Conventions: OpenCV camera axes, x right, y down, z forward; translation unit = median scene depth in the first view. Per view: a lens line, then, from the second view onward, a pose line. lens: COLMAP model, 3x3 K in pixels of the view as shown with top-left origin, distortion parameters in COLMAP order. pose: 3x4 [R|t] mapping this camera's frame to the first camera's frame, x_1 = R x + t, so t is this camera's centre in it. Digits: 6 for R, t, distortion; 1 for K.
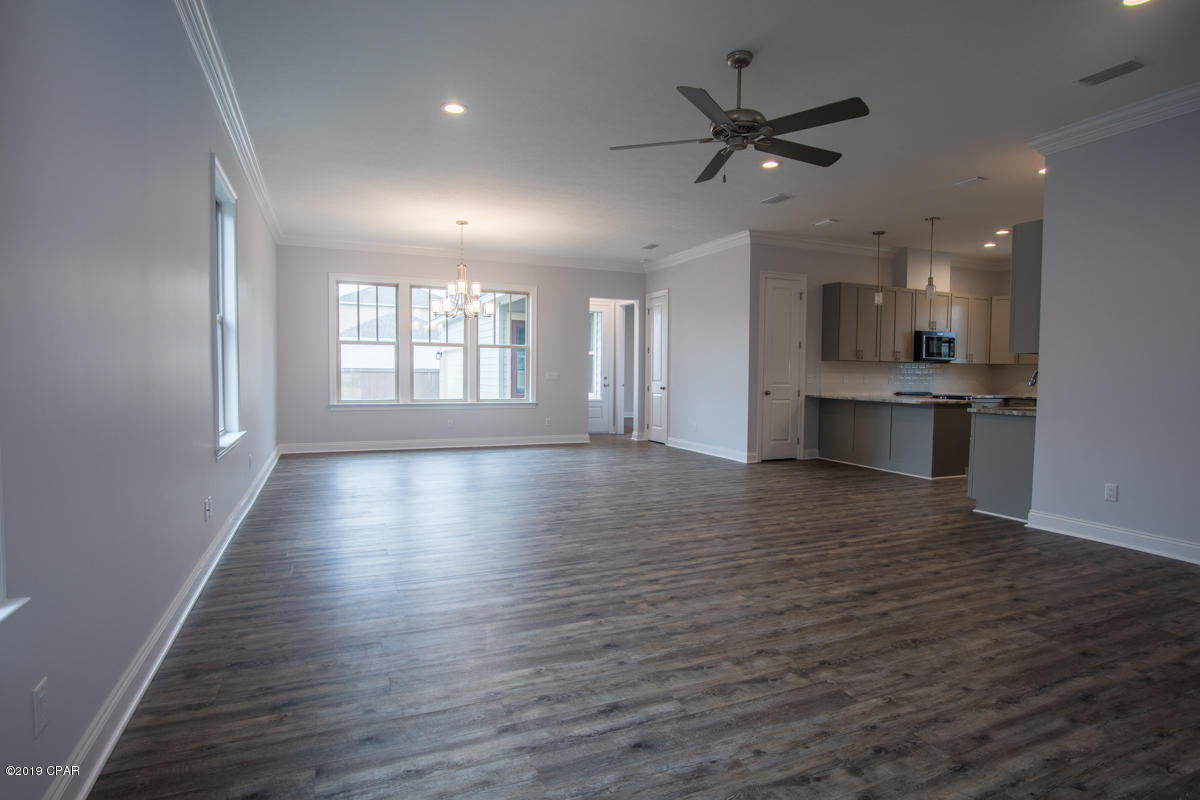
lens RADIAL K [[606.9, 0, 597.5], [0, 606.9, 400.5], [0, 0, 1]] dist [-0.021728, -0.001246]
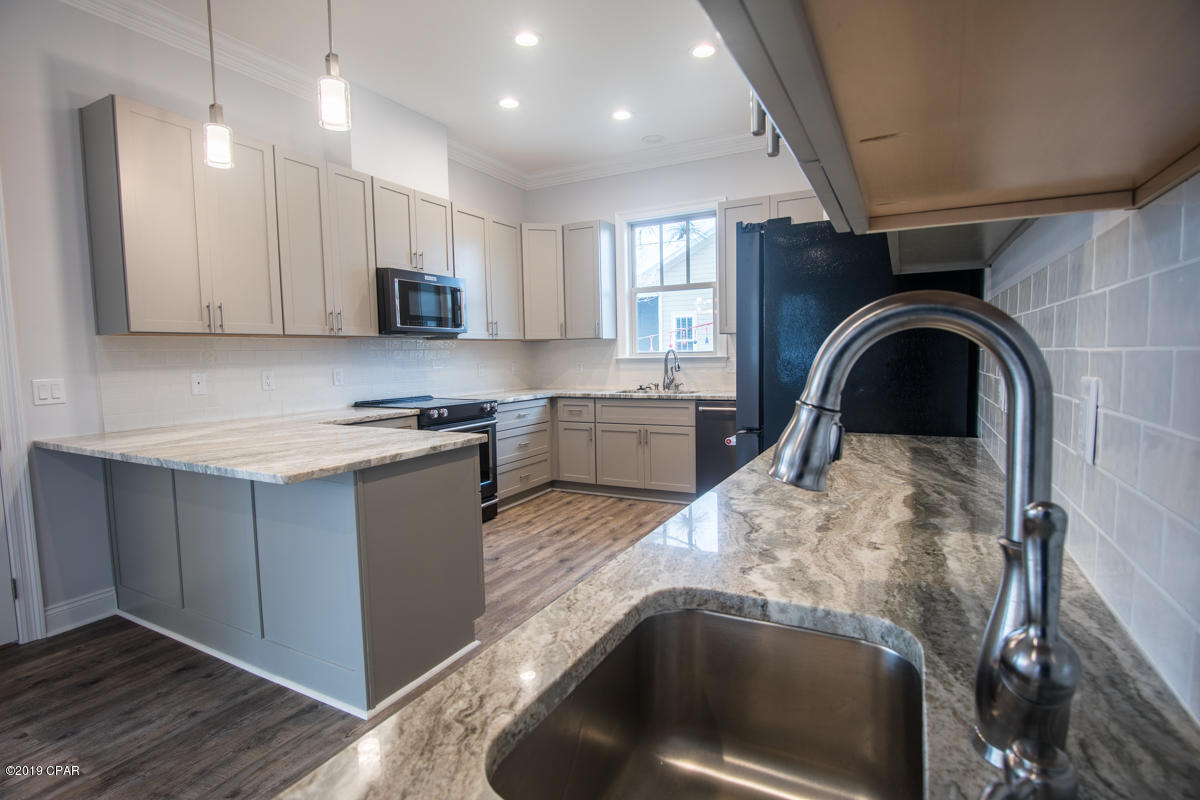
lens RADIAL K [[606.9, 0, 597.5], [0, 606.9, 400.5], [0, 0, 1]] dist [-0.021728, -0.001246]
pose [[0.776962, -0.072307, 0.625382, 0.354021], [0.057277, 0.997381, 0.044158, -0.025106], [-0.626937, 0.001510, 0.779069, 0.526210]]
